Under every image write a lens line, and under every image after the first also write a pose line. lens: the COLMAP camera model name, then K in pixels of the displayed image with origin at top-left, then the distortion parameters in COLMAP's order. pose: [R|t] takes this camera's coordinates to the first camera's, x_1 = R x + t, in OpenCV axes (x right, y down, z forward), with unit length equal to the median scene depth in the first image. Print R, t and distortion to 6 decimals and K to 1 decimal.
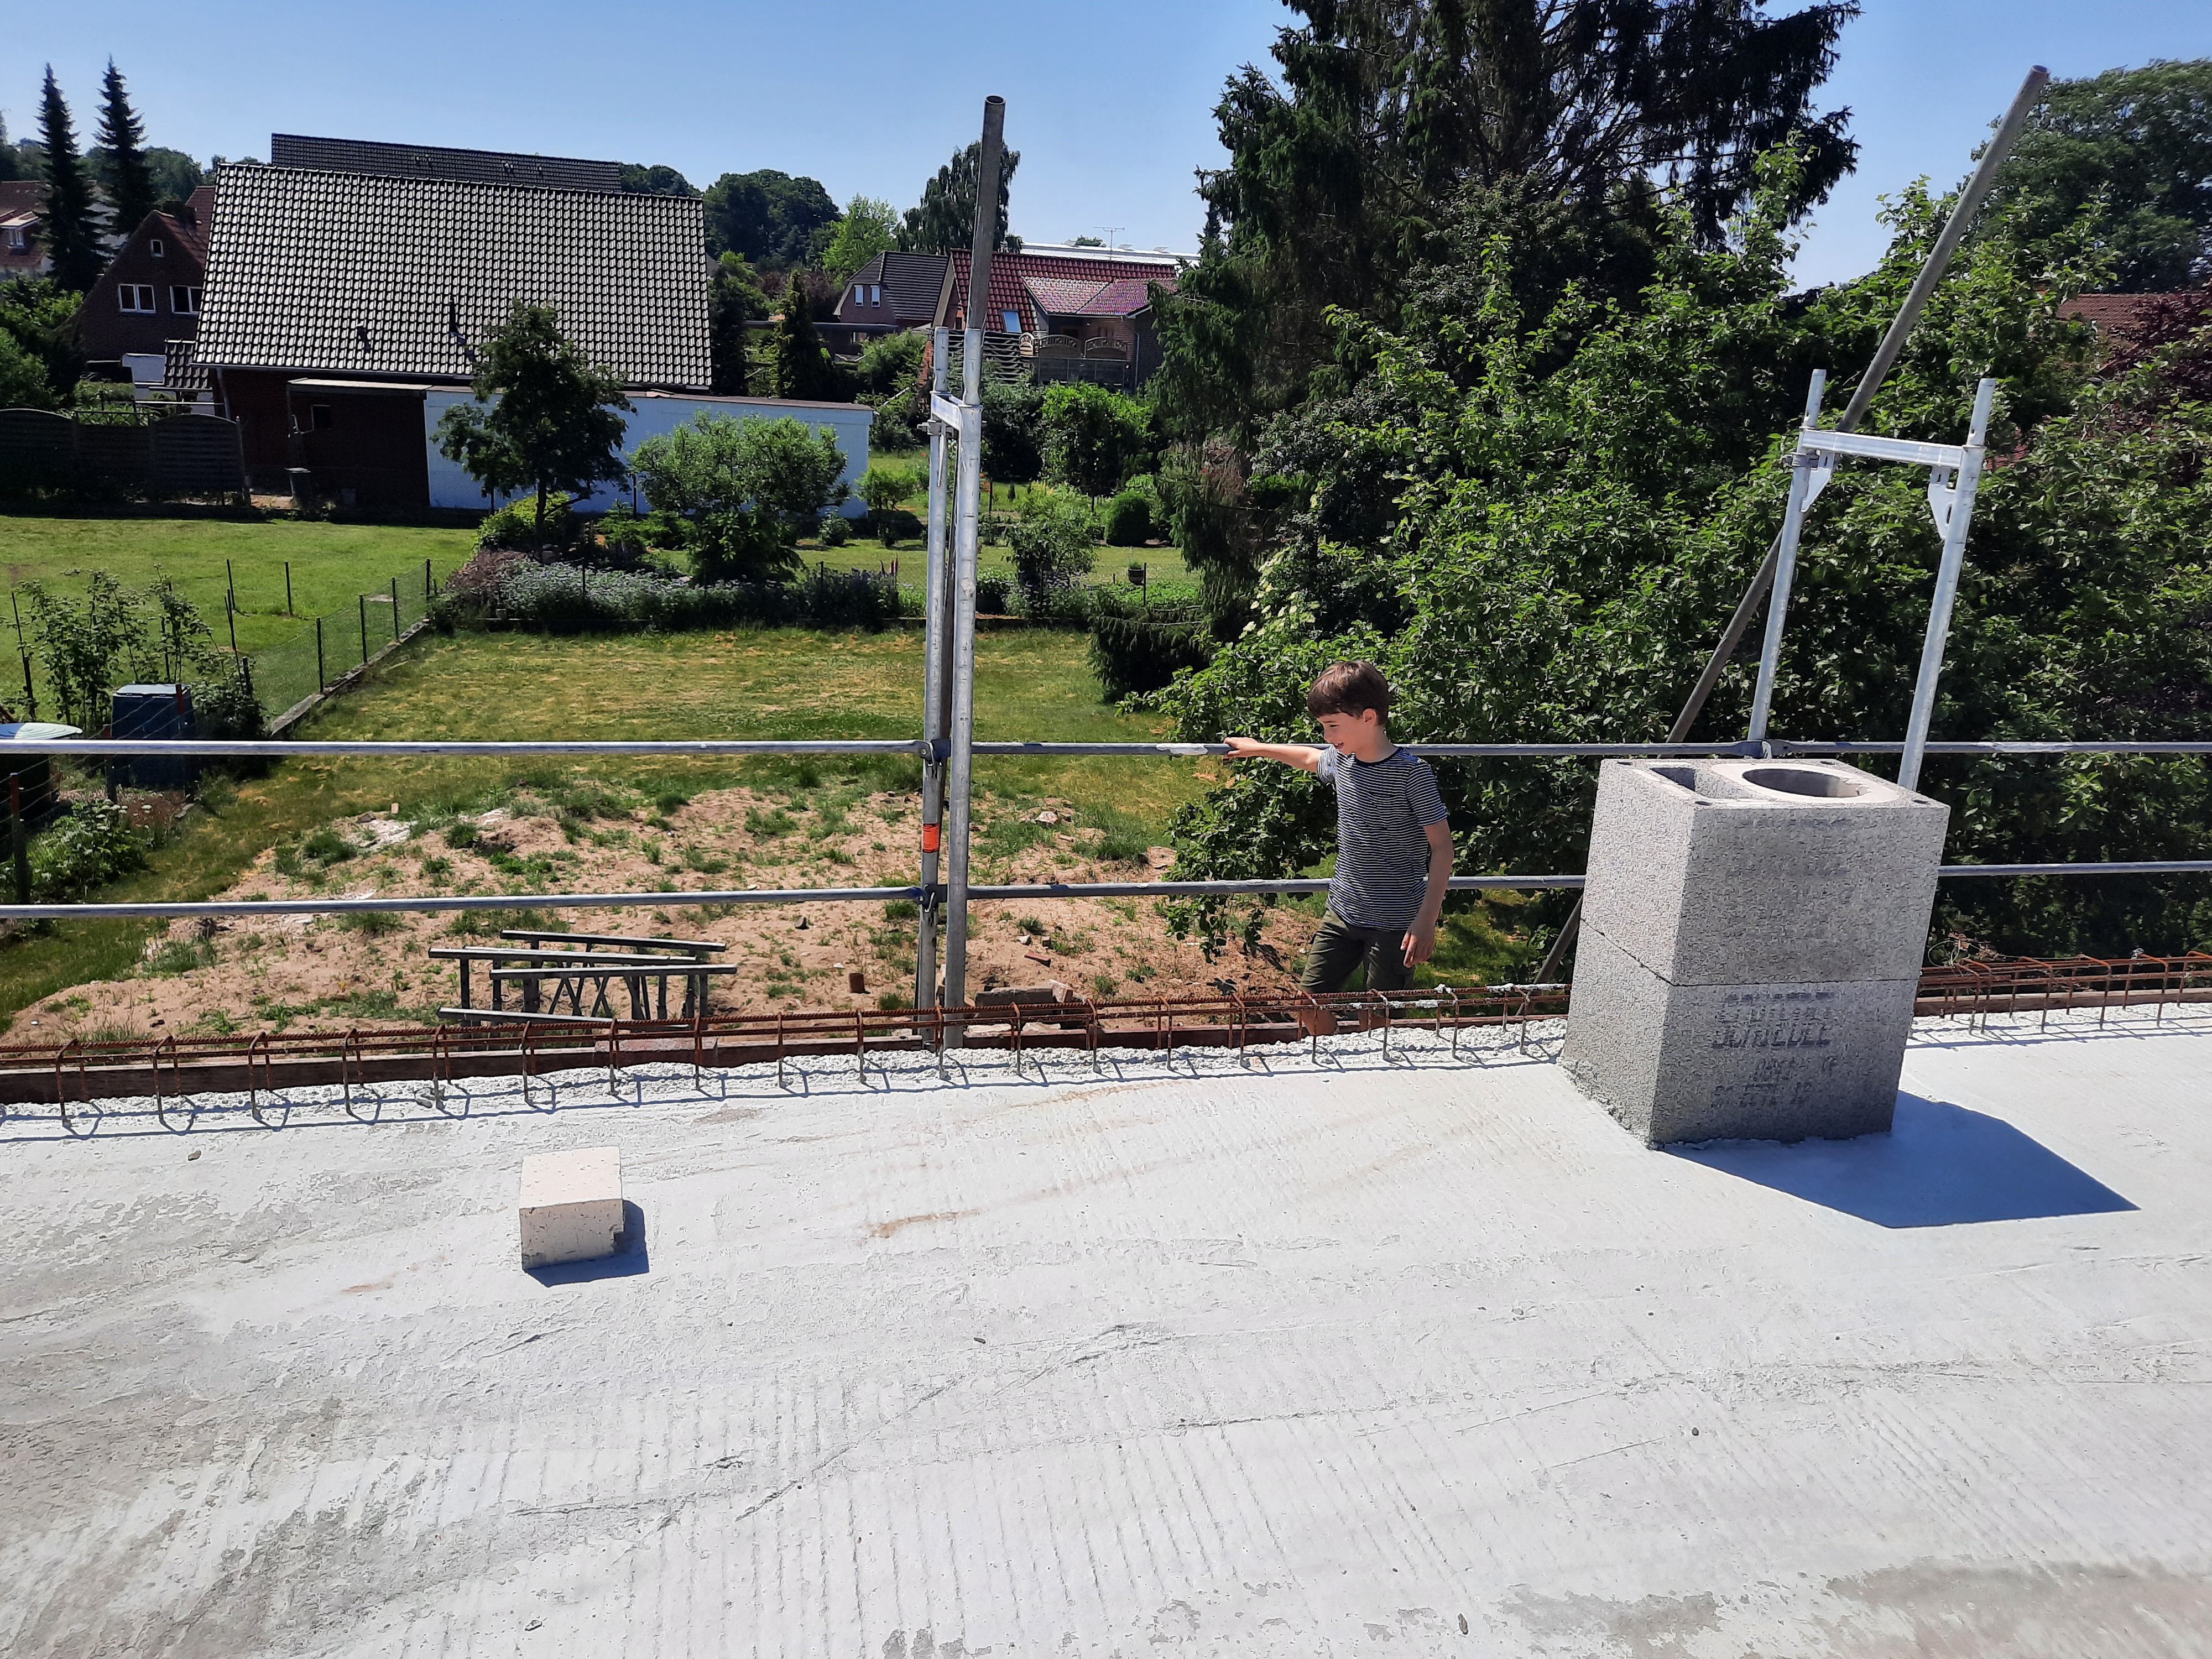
lens RADIAL K [[1613.6, 0, 1134.1], [0, 1613.6, 831.7], [0, 0, 1]] dist [0.030807, -0.023201]
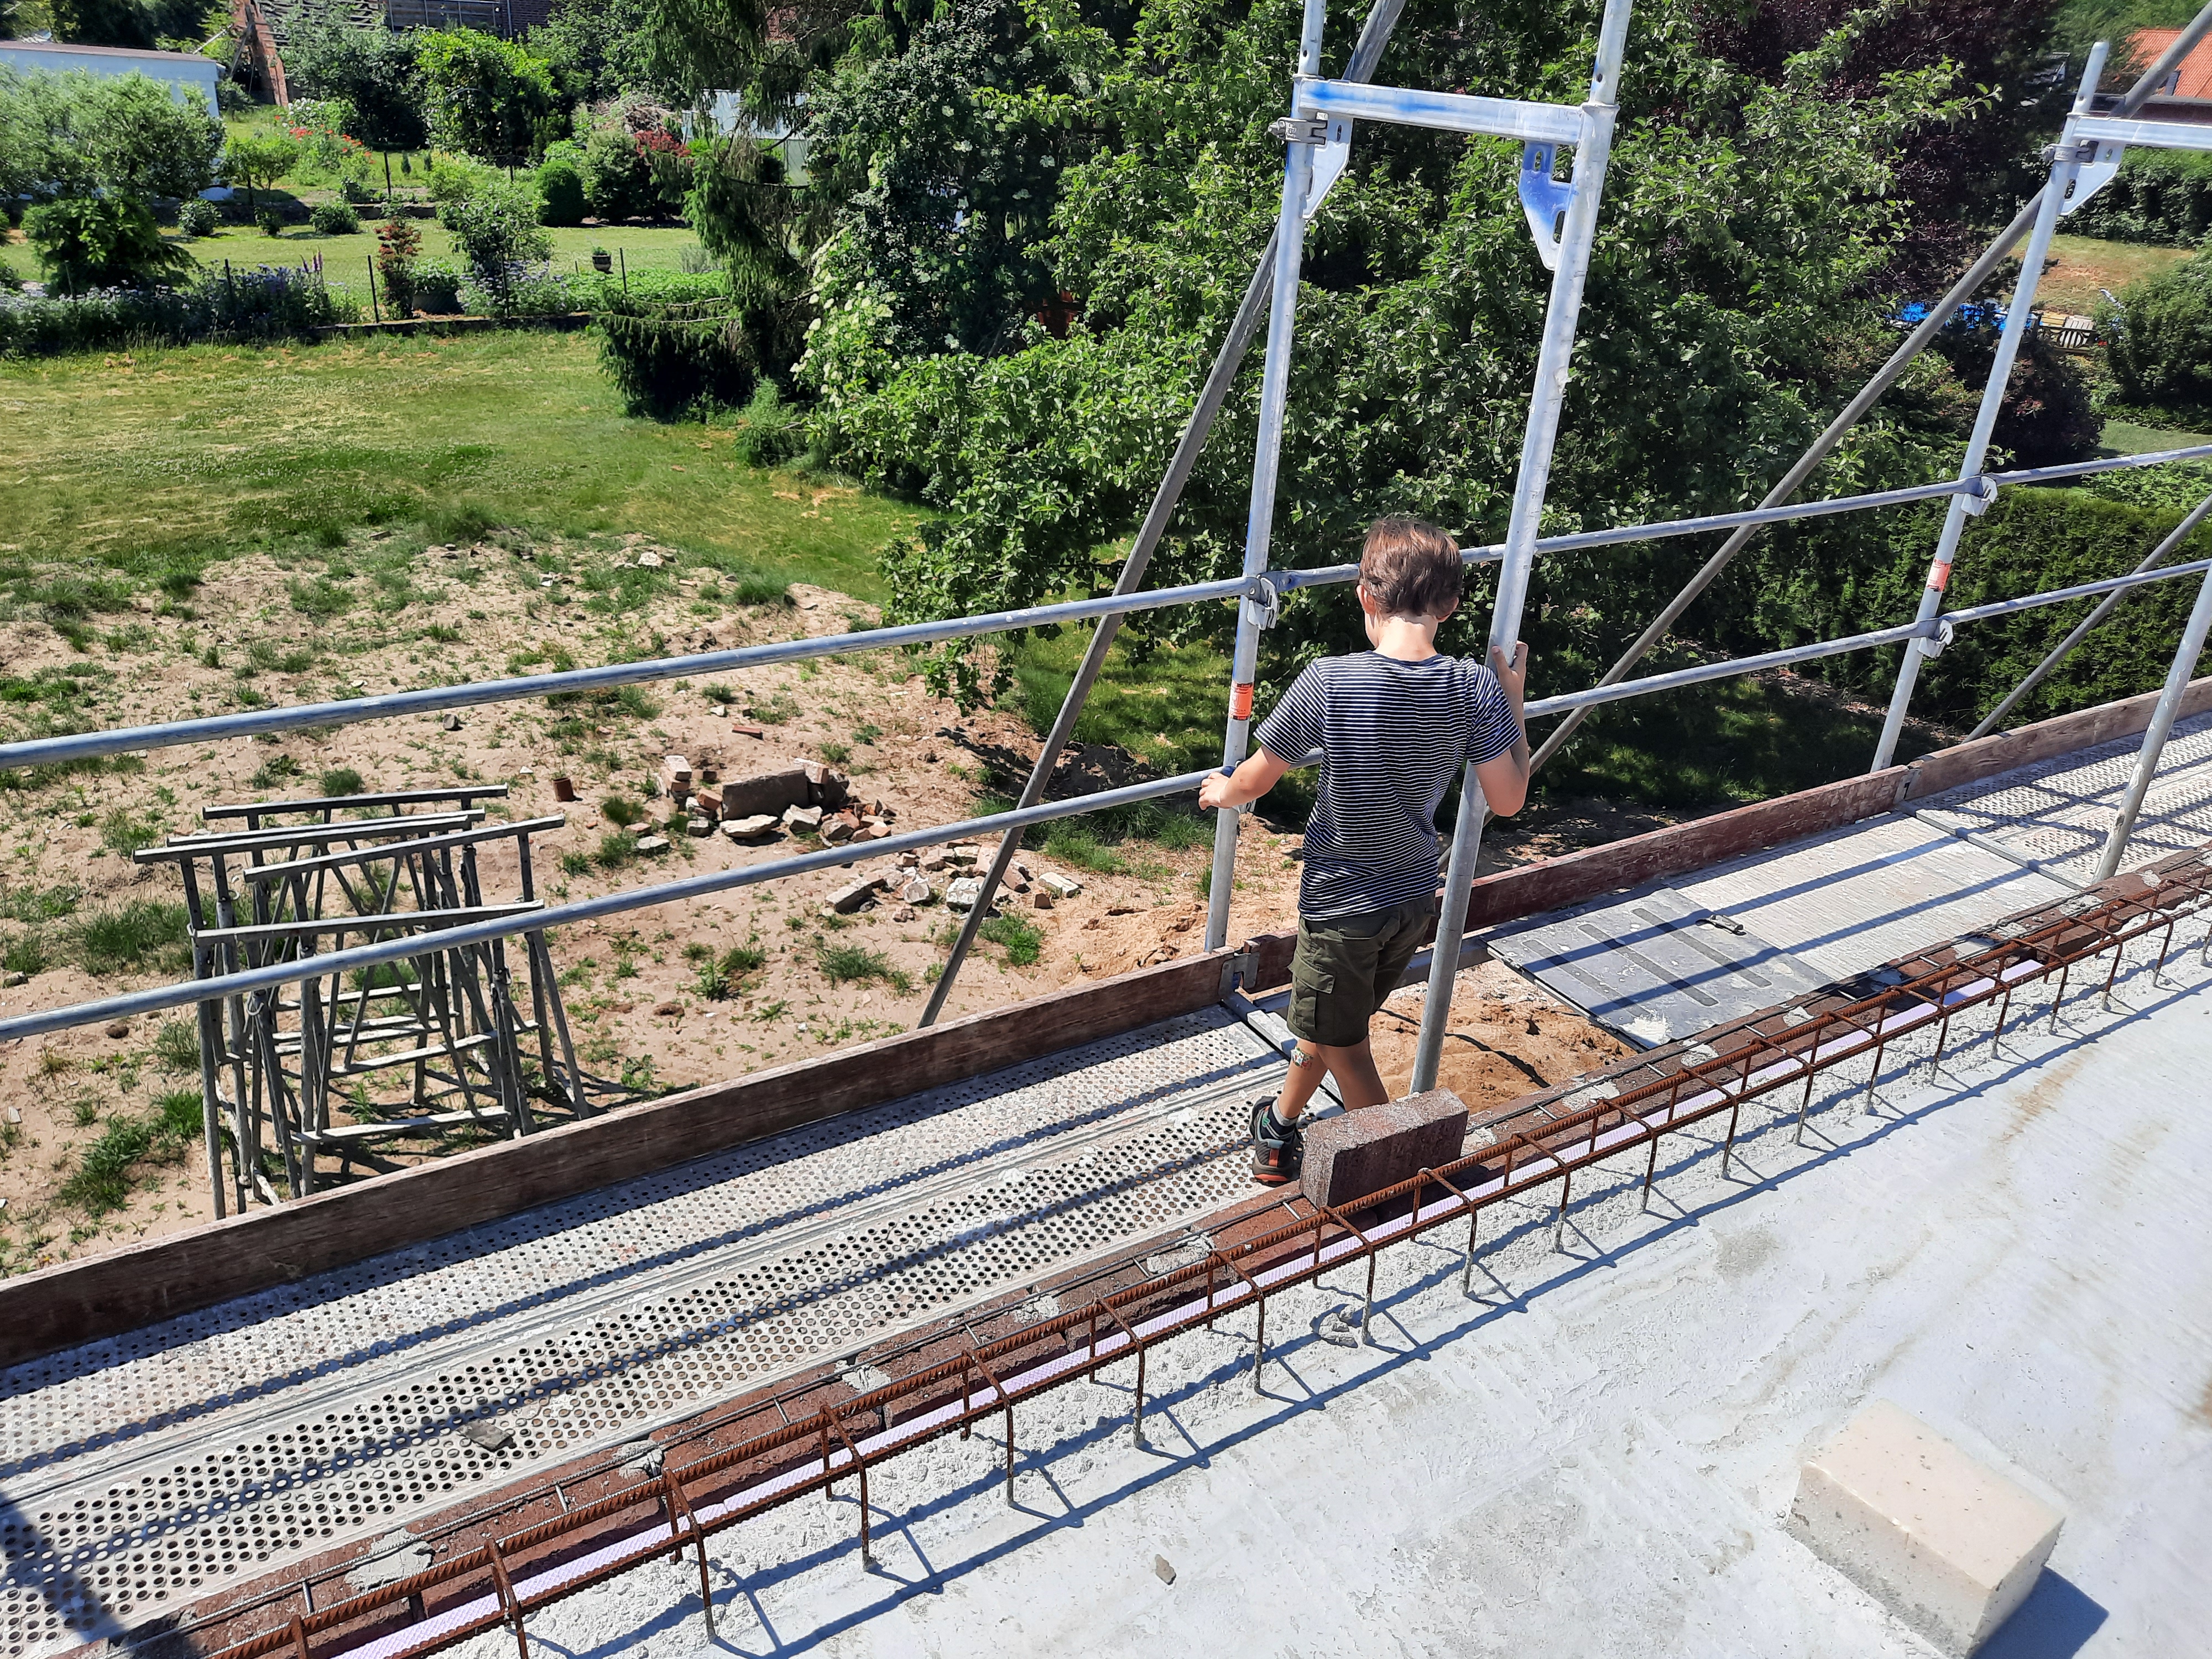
lens RADIAL K [[1613.6, 0, 1169.2], [0, 1613.6, 822.8], [0, 0, 1]] dist [0.030807, -0.023201]
pose [[0.944774, -0.138745, 0.296903, -0.086769], [0.082799, 0.977625, 0.193375, -0.020169], [-0.317089, -0.158113, 0.935123, 0.062628]]
